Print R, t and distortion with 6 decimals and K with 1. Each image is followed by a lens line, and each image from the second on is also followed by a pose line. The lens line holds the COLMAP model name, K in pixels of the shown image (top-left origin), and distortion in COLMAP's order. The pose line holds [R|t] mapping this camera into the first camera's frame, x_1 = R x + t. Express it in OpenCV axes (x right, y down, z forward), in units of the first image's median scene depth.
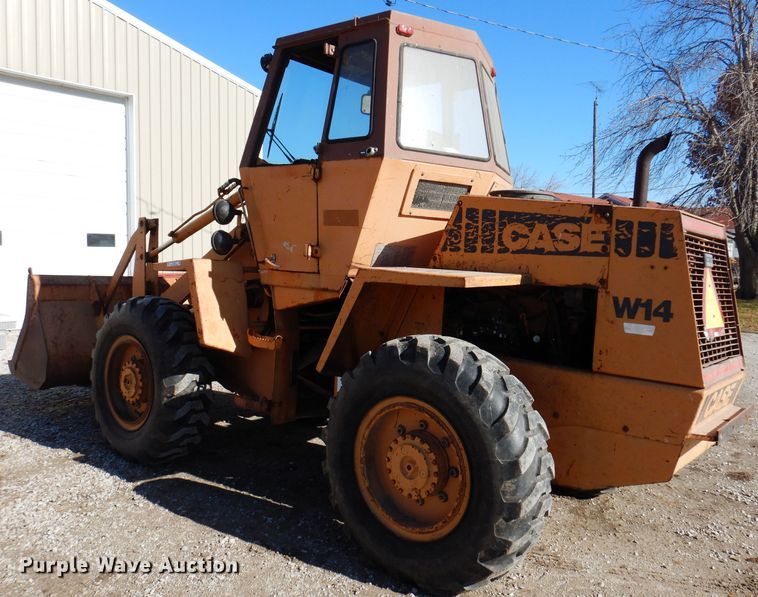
lens RADIAL K [[653.5, 0, 379.6], [0, 653.5, 296.3], [0, 0, 1]] dist [0.005910, 0.003832]
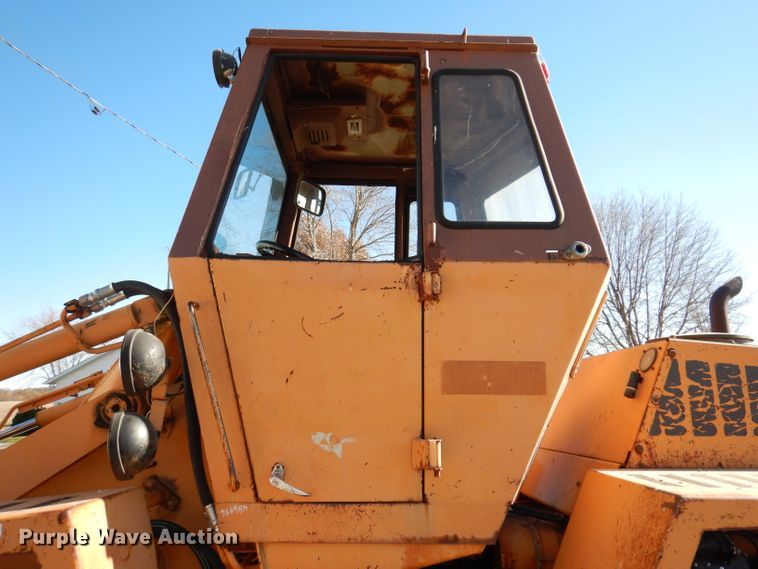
lens RADIAL K [[542.6, 0, 376.3], [0, 542.6, 286.6], [0, 0, 1]] dist [0.003634, 0.002462]
pose [[0.750019, 0.096699, 0.654309, -0.432486], [0.072453, 0.971290, -0.226596, -0.111344], [-0.657436, 0.217358, 0.721480, 0.833341]]
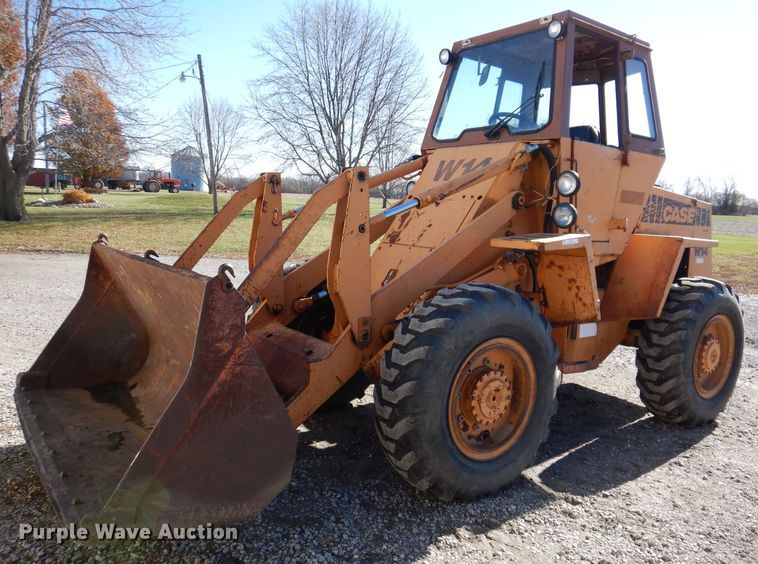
lens RADIAL K [[608.2, 0, 385.6], [0, 608.2, 278.2], [0, 0, 1]] dist [0.014230, 0.002057]
pose [[0.233941, -0.131363, 0.963335, -1.473076], [0.013461, 0.991173, 0.131890, -0.140901], [-0.972157, -0.017887, 0.233645, 1.309489]]
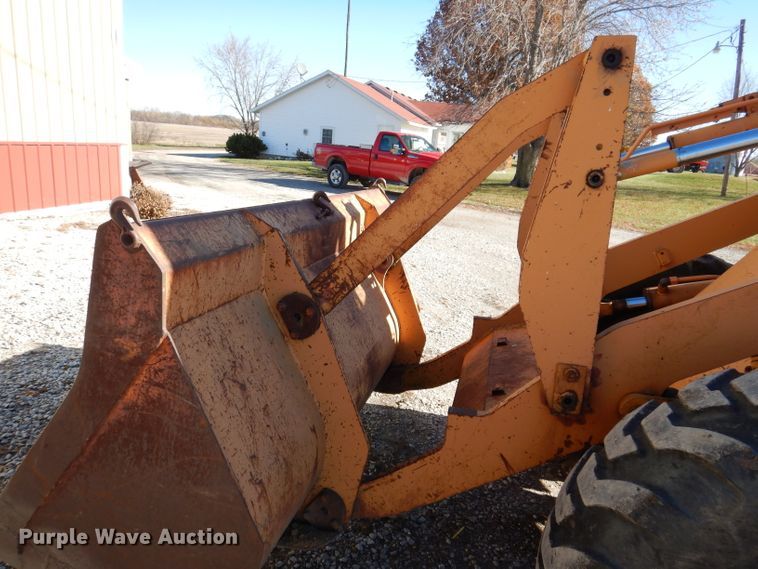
lens RADIAL K [[537.9, 0, 380.3], [0, 537.9, 286.6], [0, 0, 1]] dist [0.006186, -0.000672]
pose [[0.892437, -0.058022, 0.447425, -0.879596], [-0.043130, 0.976183, 0.212618, -0.093357], [-0.449105, -0.209046, 0.868680, 1.286295]]
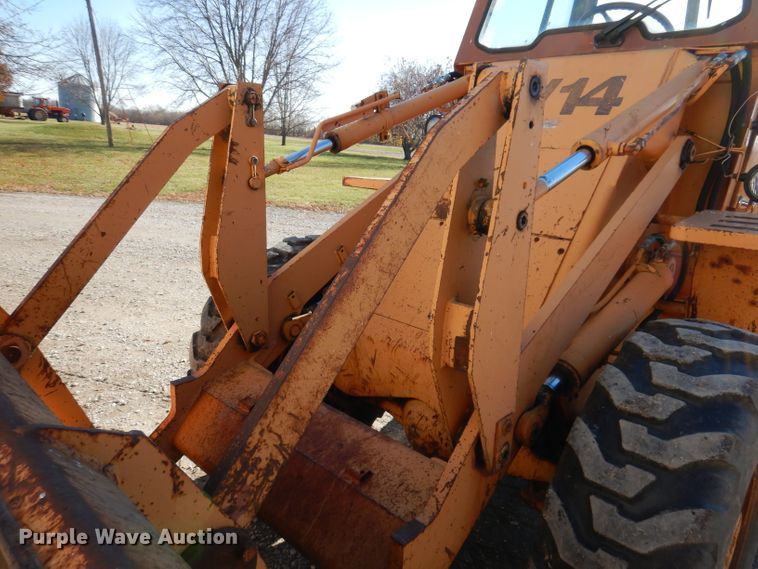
lens RADIAL K [[542.6, 0, 376.3], [0, 542.6, 286.6], [0, 0, 1]] dist [0.003634, 0.002462]
pose [[0.063713, -0.265805, 0.961919, -0.917647], [-0.018362, 0.963402, 0.267431, -0.143446], [-0.997799, -0.034702, 0.056500, 1.637202]]
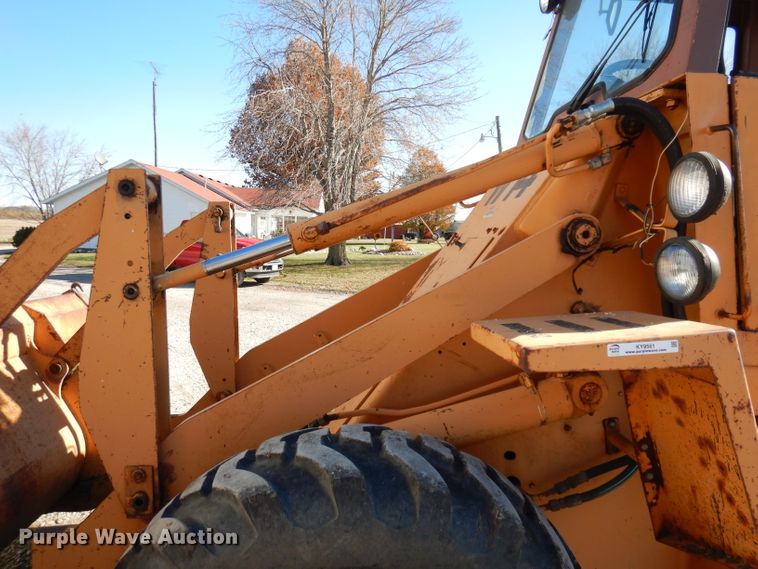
lens RADIAL K [[538.1, 0, 379.5], [0, 538.1, 289.6], [0, 0, 1]] dist [0.011482, 0.002651]
pose [[0.718742, -0.062757, 0.692439, -0.720157], [0.018426, 0.997288, 0.071260, -0.121073], [-0.695033, -0.038459, 0.717949, 1.128407]]
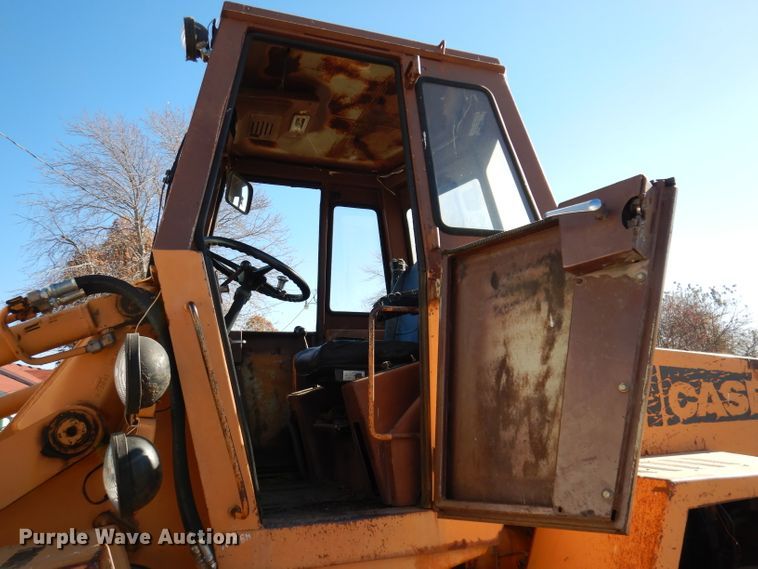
lens RADIAL K [[542.6, 0, 376.3], [0, 542.6, 286.6], [0, 0, 1]] dist [0.003634, 0.002462]
pose [[0.508730, 0.125579, 0.851718, -0.510658], [0.117952, 0.969809, -0.213443, -0.123758], [-0.852808, 0.209046, 0.478559, 0.954258]]
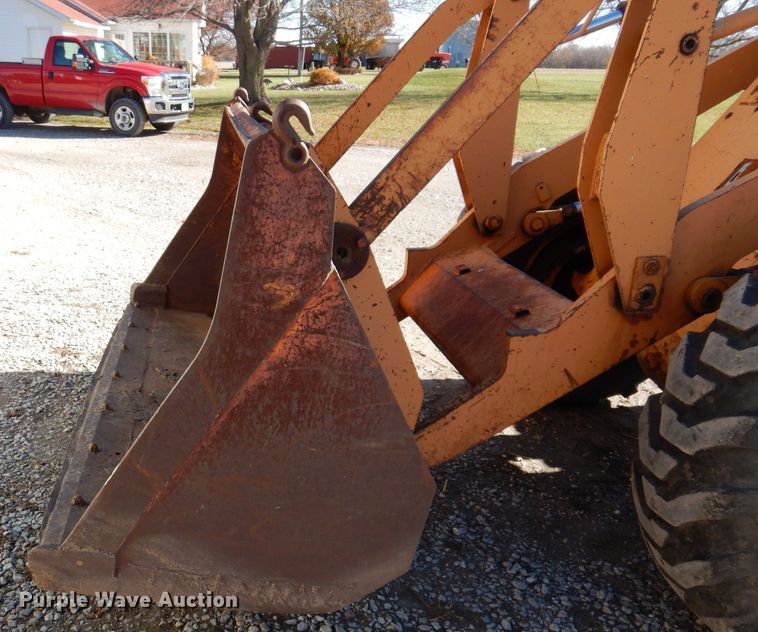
lens RADIAL K [[716.1, 0, 247.7], [0, 716.1, 381.4], [0, 0, 1]] dist [0.016686, -0.007292]
pose [[0.726887, -0.280033, 0.627069, -1.132765], [0.033497, 0.926458, 0.374904, -0.075578], [-0.685939, -0.251508, 0.682811, 1.386892]]
